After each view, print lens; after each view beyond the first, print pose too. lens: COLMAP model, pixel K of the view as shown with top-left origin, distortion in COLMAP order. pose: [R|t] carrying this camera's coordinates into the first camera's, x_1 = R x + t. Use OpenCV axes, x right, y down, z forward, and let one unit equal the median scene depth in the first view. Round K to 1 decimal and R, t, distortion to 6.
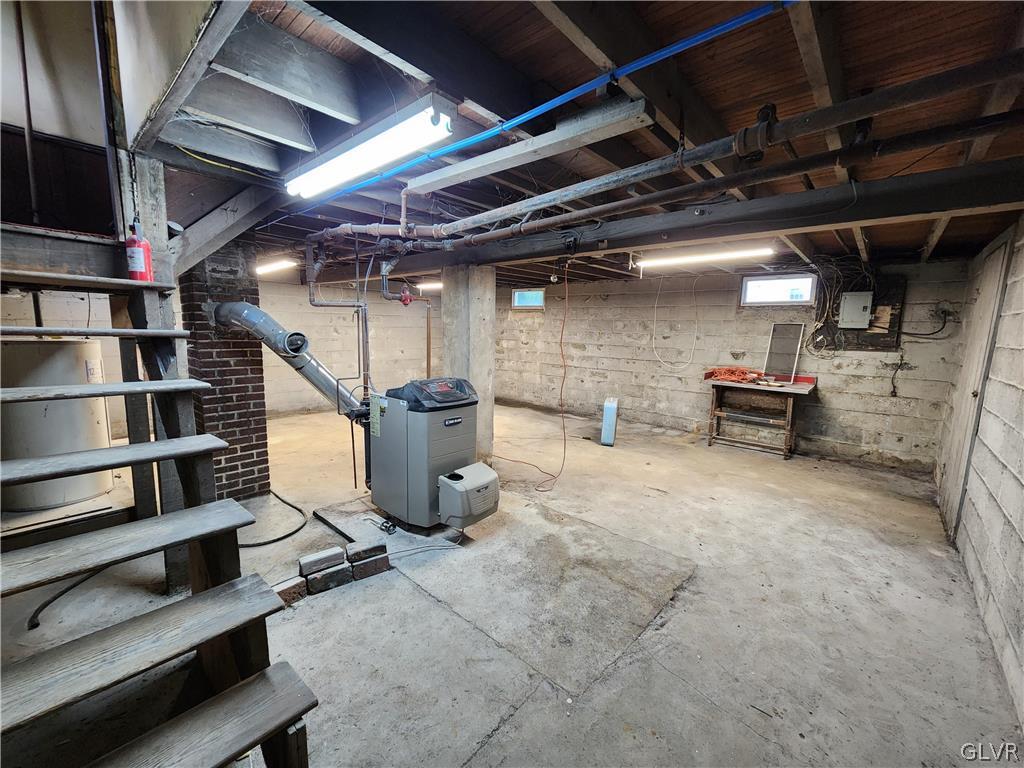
lens RADIAL K [[418.7, 0, 514.5], [0, 418.7, 388.3], [0, 0, 1]] dist [0.006863, -0.003005]
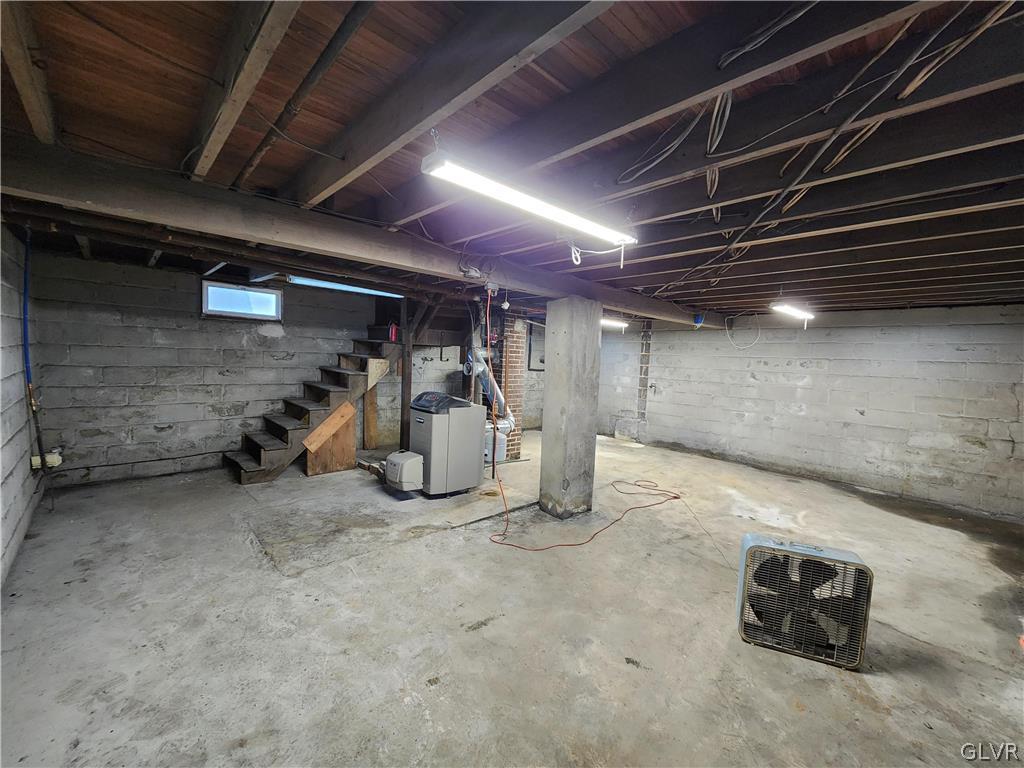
lens RADIAL K [[418.7, 0, 512.4], [0, 418.7, 384.3], [0, 0, 1]] dist [0.006863, -0.003005]
pose [[-0.095421, 0.041764, -0.994560, 0.631496], [-0.186820, 0.980615, 0.059103, -0.094458], [0.977749, 0.191443, -0.085769, 0.702635]]
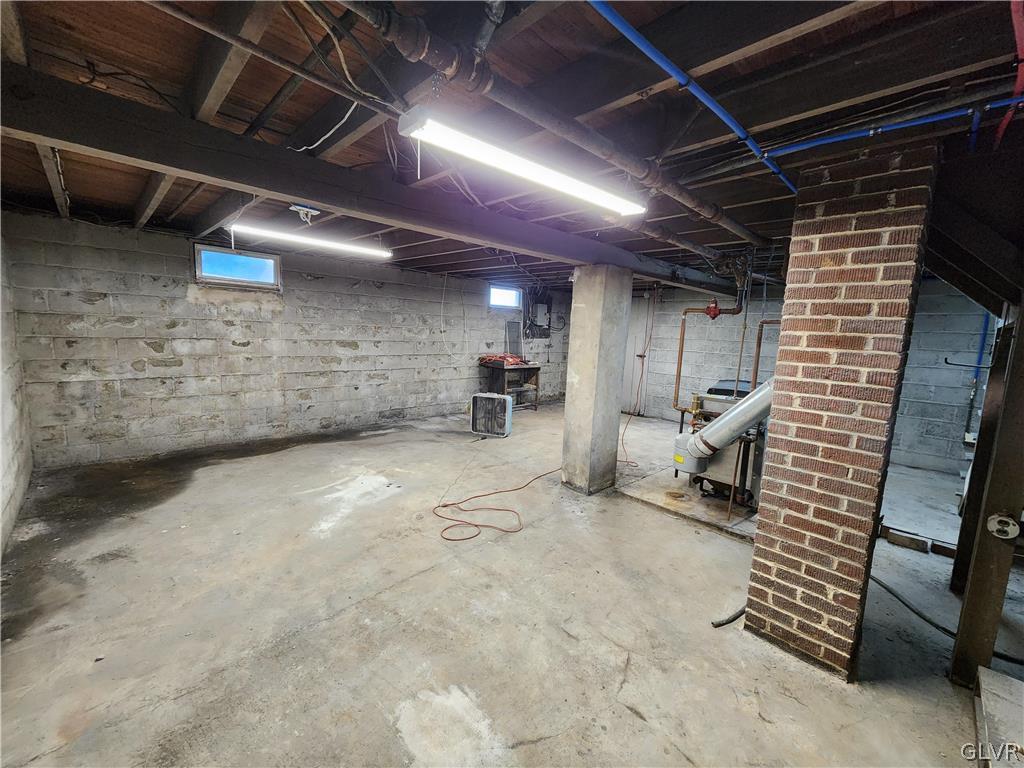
lens RADIAL K [[418.7, 0, 515.8], [0, 418.7, 382.5], [0, 0, 1]] dist [0.006863, -0.003005]
pose [[0.071651, -0.150261, 0.986047, -0.763153], [0.102879, 0.984428, 0.142539, -0.140325], [-0.992110, 0.091230, 0.085994, 0.815646]]
